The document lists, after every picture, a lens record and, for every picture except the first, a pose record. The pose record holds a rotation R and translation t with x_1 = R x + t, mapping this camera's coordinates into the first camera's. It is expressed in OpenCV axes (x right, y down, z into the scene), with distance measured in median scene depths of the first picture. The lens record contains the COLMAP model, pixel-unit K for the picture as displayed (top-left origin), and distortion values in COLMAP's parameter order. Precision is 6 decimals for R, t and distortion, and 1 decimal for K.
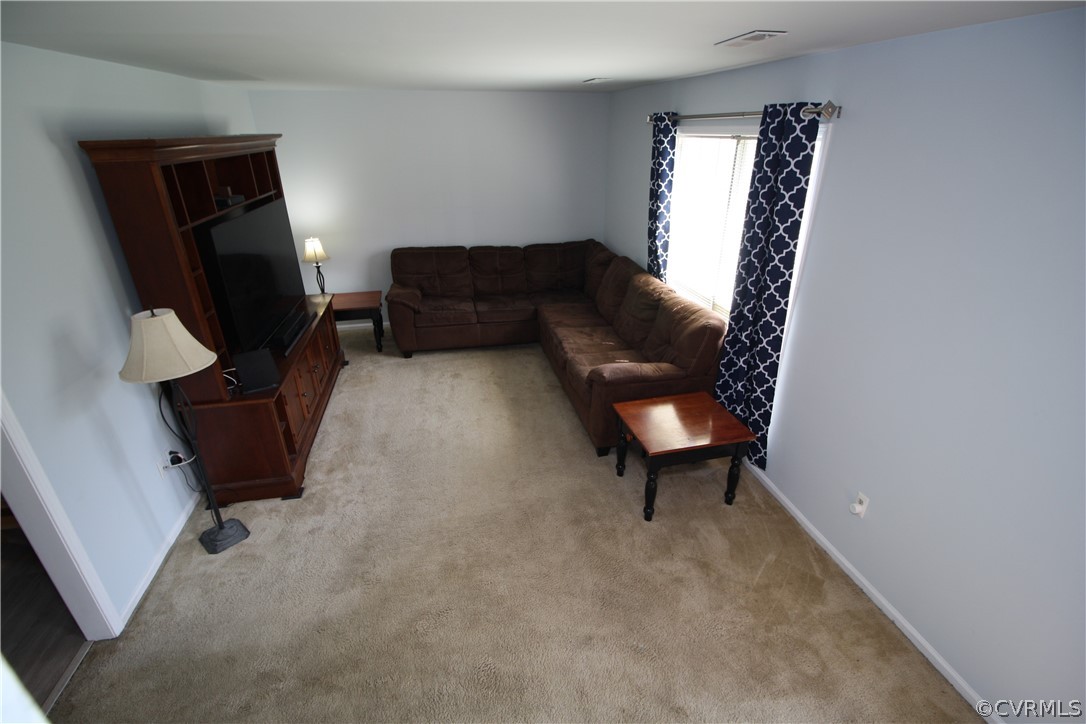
lens RADIAL K [[508.1, 0, 544.3], [0, 508.1, 366.1], [0, 0, 1]] dist [-0.003930, -0.009003]
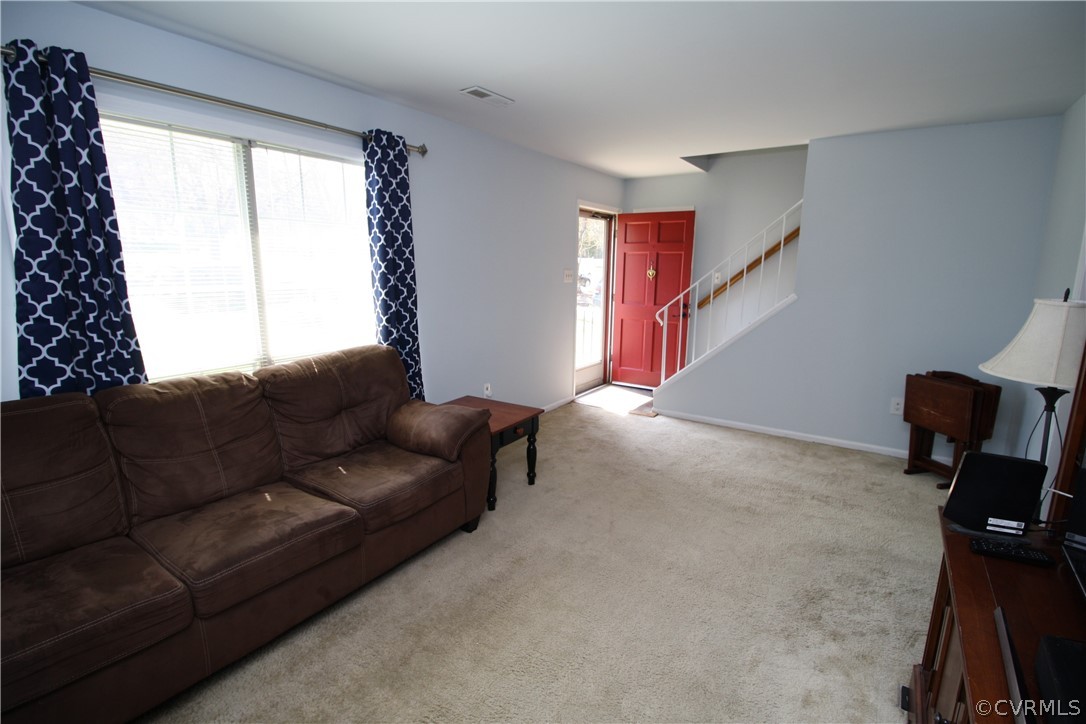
lens RADIAL K [[508.1, 0, 544.3], [0, 508.1, 366.1], [0, 0, 1]] dist [-0.003930, -0.009003]
pose [[-0.692420, -0.143936, 0.706991, -0.487633], [0.298159, 0.835227, 0.462058, -0.365213], [-0.657005, 0.530734, -0.535412, 1.211835]]
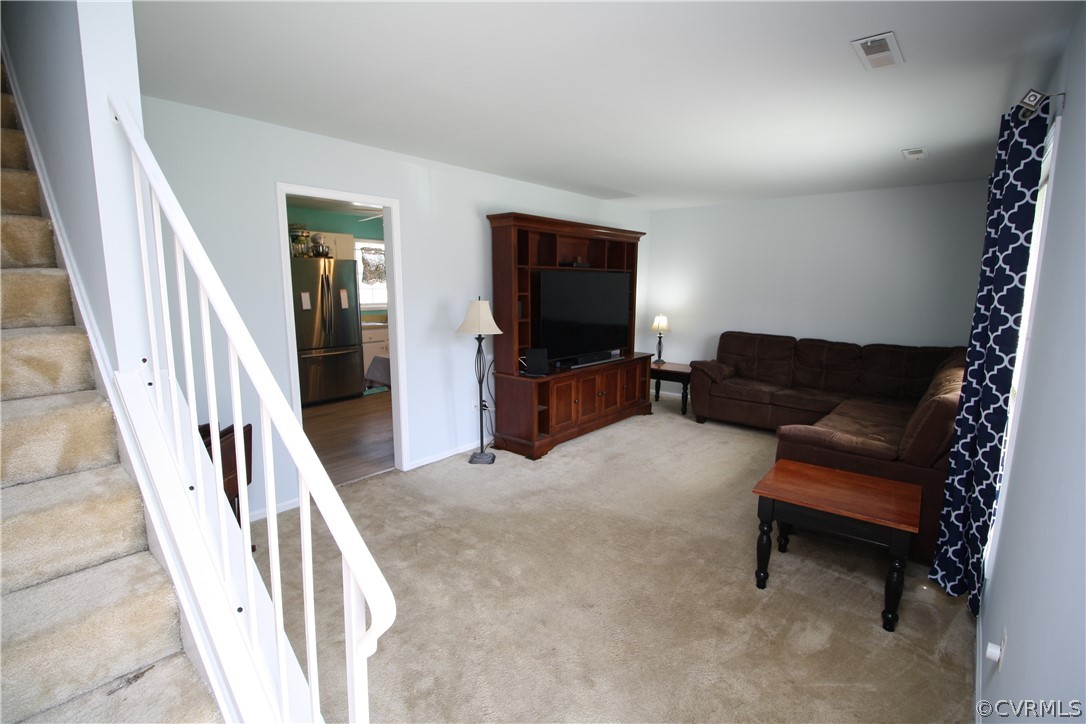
lens RADIAL K [[511.8, 0, 542.1], [0, 511.8, 357.6], [0, 0, 1]] dist [-0.003071, -0.000626]
pose [[0.614518, 0.121577, -0.779479, 0.498637], [-0.343439, 0.930740, -0.125588, 0.148662], [0.710223, 0.344879, 0.613711, 0.073589]]
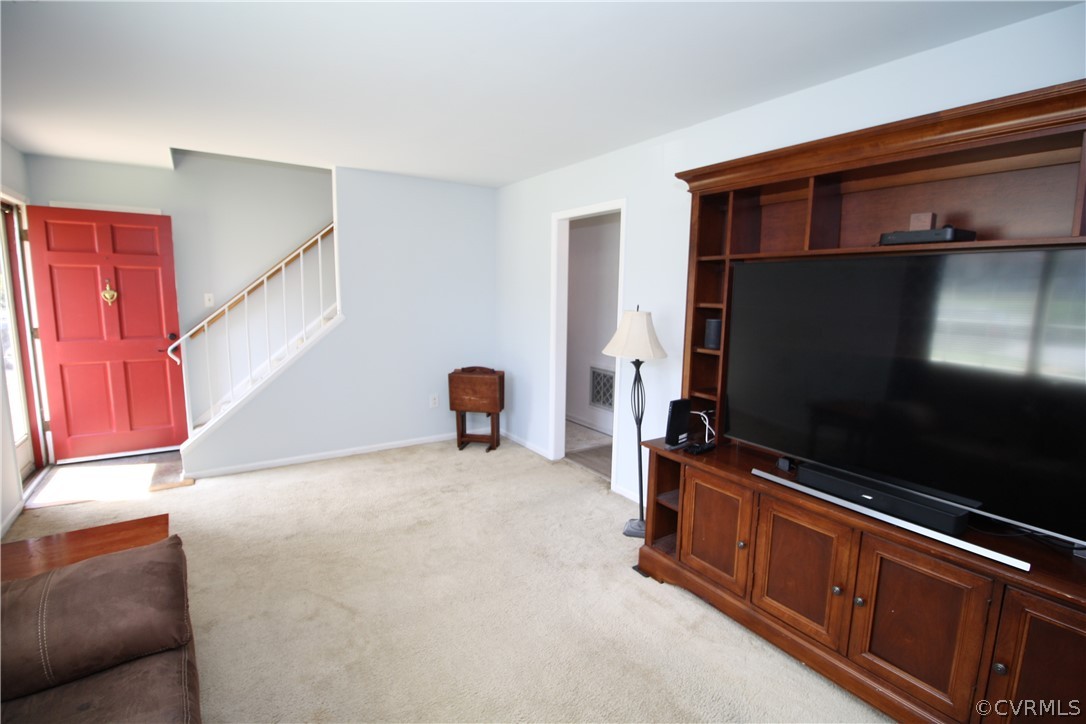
lens RADIAL K [[508.1, 0, 544.3], [0, 508.1, 366.1], [0, 0, 1]] dist [-0.003930, -0.009003]
pose [[-0.927218, 0.040941, -0.372276, -0.035399], [-0.172009, 0.836417, 0.520403, -0.392365], [0.332684, 0.546563, -0.768499, 1.258050]]
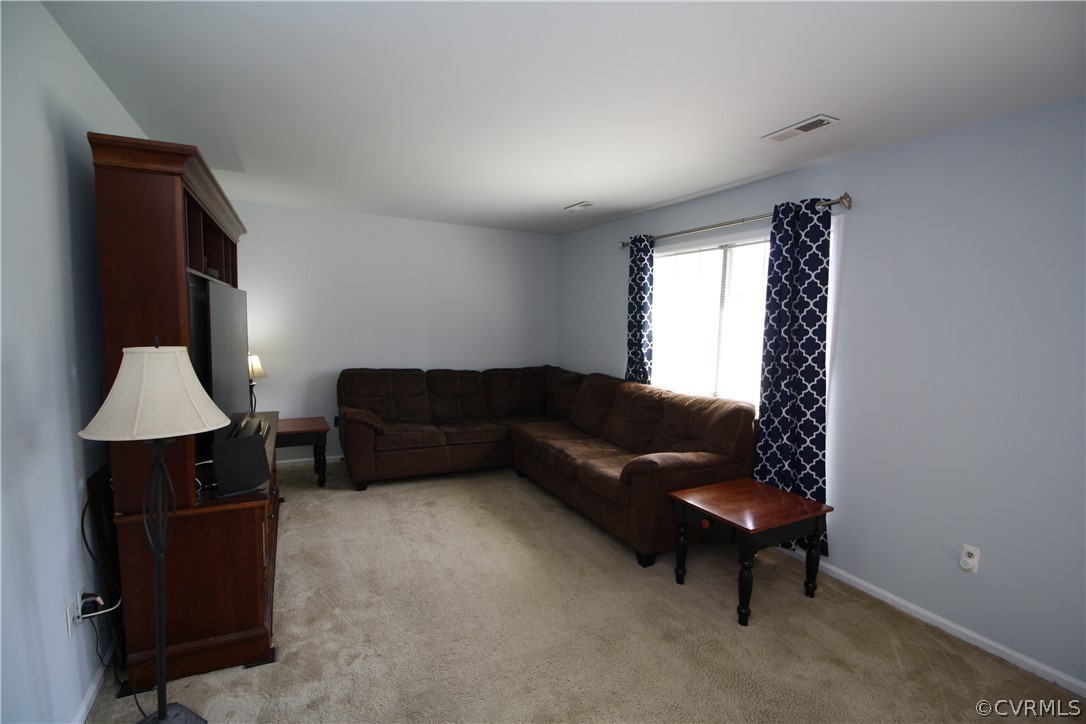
lens RADIAL K [[508.1, 0, 544.3], [0, 508.1, 366.1], [0, 0, 1]] dist [-0.003930, -0.009003]
pose [[0.965837, 0.005431, 0.259094, -0.276119], [0.081865, 0.942191, -0.324922, 0.121423], [-0.245880, 0.335033, 0.909558, 0.149600]]
